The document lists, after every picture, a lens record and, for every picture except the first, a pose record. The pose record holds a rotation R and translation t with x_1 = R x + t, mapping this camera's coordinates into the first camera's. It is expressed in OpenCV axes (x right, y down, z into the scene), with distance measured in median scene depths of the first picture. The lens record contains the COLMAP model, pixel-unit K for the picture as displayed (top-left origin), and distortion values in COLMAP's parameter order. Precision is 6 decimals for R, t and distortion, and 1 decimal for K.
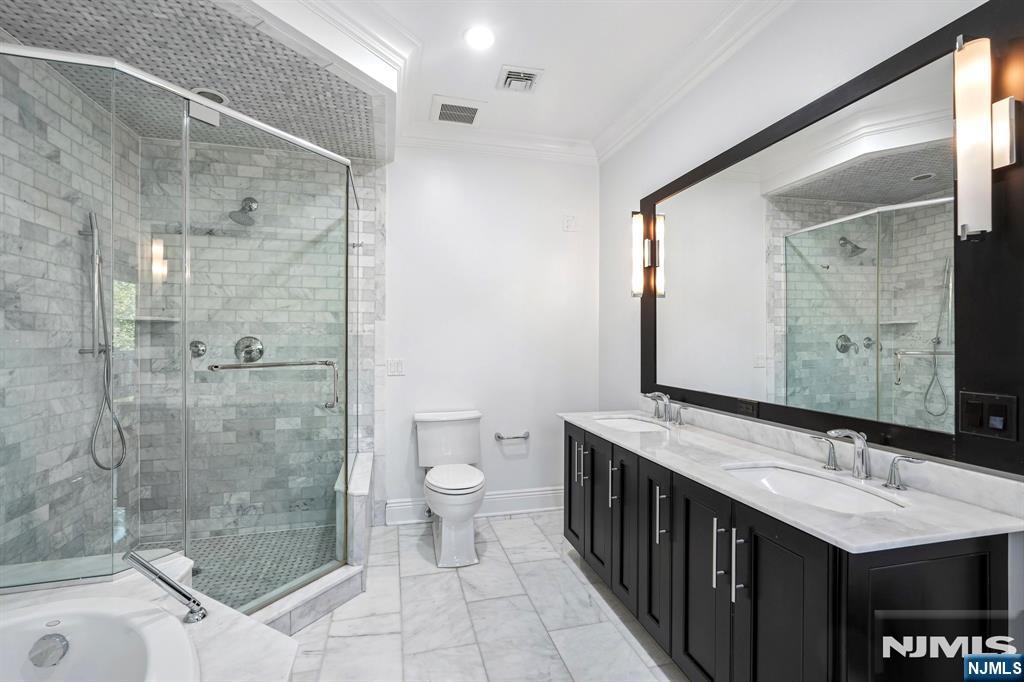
lens RADIAL K [[453.2, 0, 511.2], [0, 453.2, 333.9], [0, 0, 1]] dist [-0.019162, 0.009797]
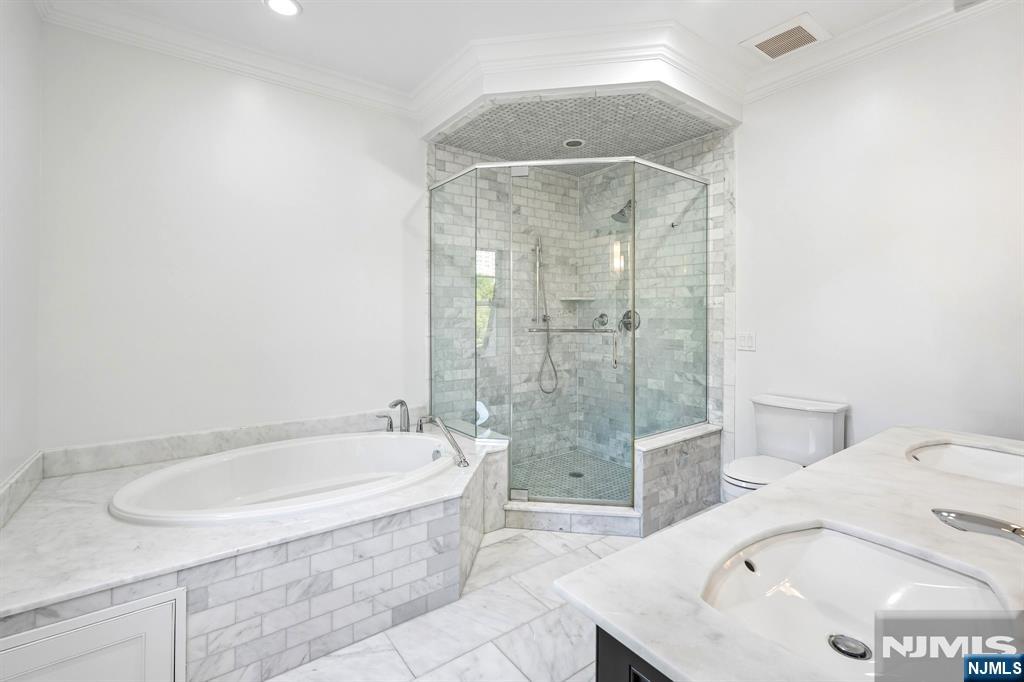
lens RADIAL K [[462.5, 0, 512.3], [0, 462.5, 300.3], [0, 0, 1]] dist [-0.002581, -0.000037]
pose [[0.370665, -0.028536, -0.928328, 0.482320], [0.013312, 0.999588, -0.025411, 0.006572], [0.928671, -0.002939, 0.370892, 0.210332]]
